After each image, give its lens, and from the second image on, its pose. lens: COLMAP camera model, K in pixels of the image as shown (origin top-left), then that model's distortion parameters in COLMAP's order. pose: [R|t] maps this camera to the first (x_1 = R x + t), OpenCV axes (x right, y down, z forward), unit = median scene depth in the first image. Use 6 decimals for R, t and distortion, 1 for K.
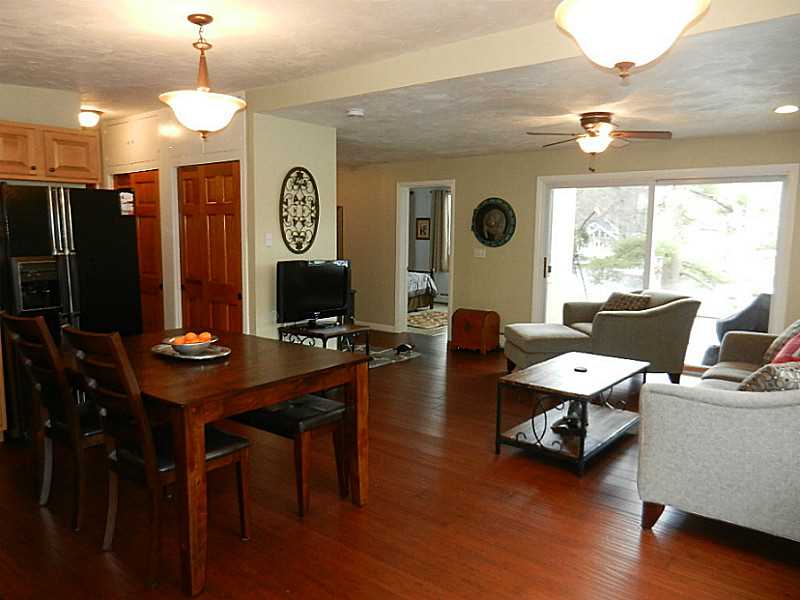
lens RADIAL K [[577.0, 0, 399.3], [0, 577.0, 302.4], [0, 0, 1]] dist [0.016015, 0.001205]
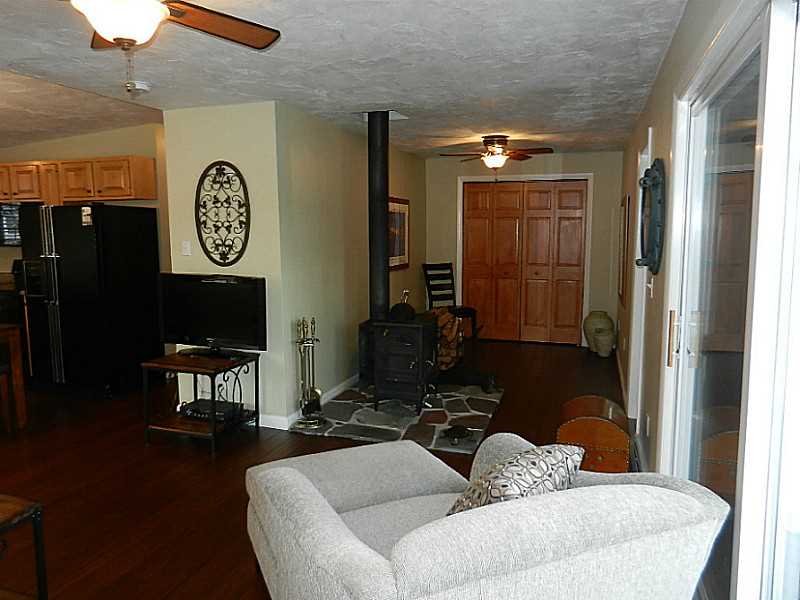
lens RADIAL K [[577.0, 0, 398.9], [0, 577.0, 298.6], [0, 0, 1]] dist [0.016015, 0.001205]
pose [[0.363022, 0.108961, -0.925388, 0.705180], [-0.102916, 0.991752, 0.076402, -0.128904], [0.926080, 0.067502, 0.371241, 0.941646]]
